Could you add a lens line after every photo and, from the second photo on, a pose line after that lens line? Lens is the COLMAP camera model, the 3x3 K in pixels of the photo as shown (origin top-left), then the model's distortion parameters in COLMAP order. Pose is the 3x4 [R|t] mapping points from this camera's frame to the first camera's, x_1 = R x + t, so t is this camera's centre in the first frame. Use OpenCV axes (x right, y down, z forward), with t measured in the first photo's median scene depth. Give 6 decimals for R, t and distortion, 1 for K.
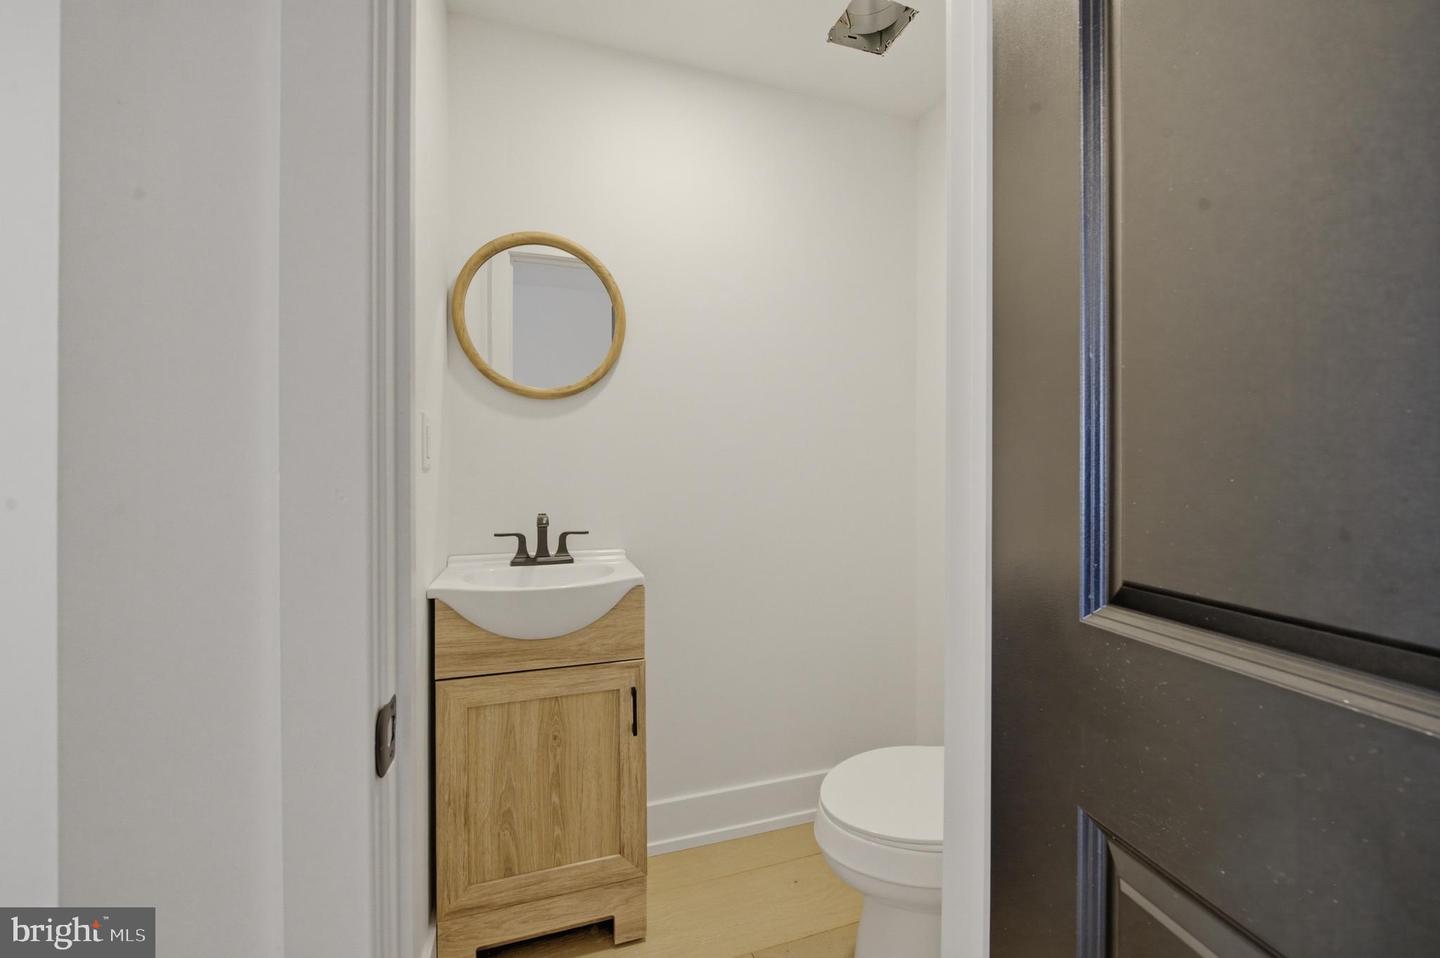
lens RADIAL K [[571.2, 0, 720.5], [0, 571.2, 473.6], [0, 0, 1]] dist [0.000027, 0.000038]
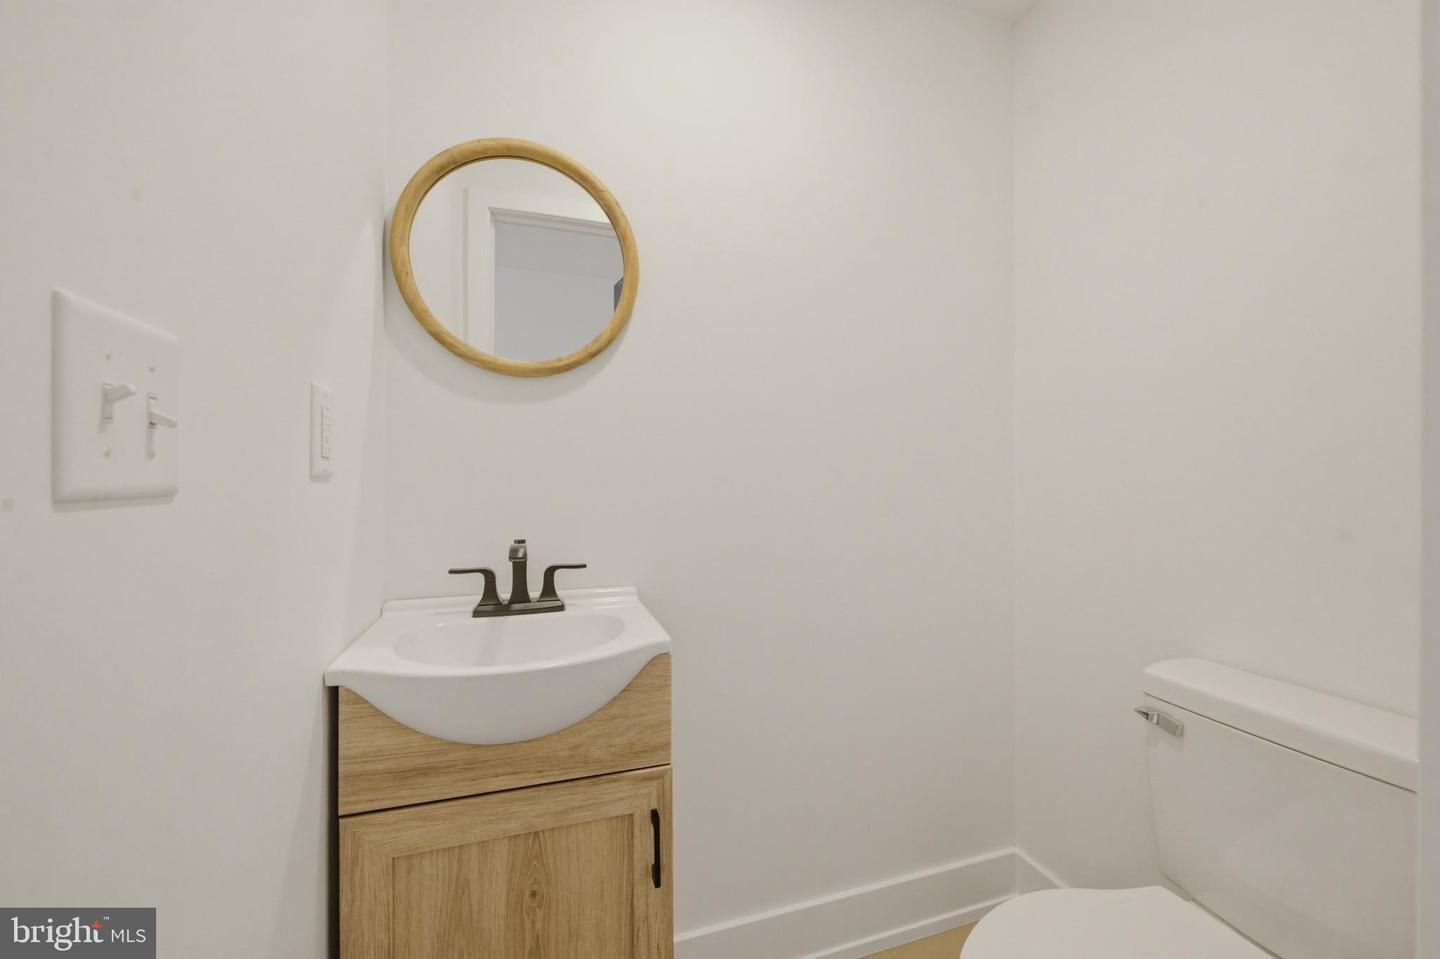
lens RADIAL K [[574.1, 0, 721.1], [0, 574.1, 478.9], [0, 0, 1]] dist [-0.003932, -0.000562]
pose [[0.999985, 0.003530, 0.004231, -0.079772], [-0.003543, 0.999990, 0.002880, -0.007750], [-0.004220, -0.002895, 0.999987, 0.342590]]
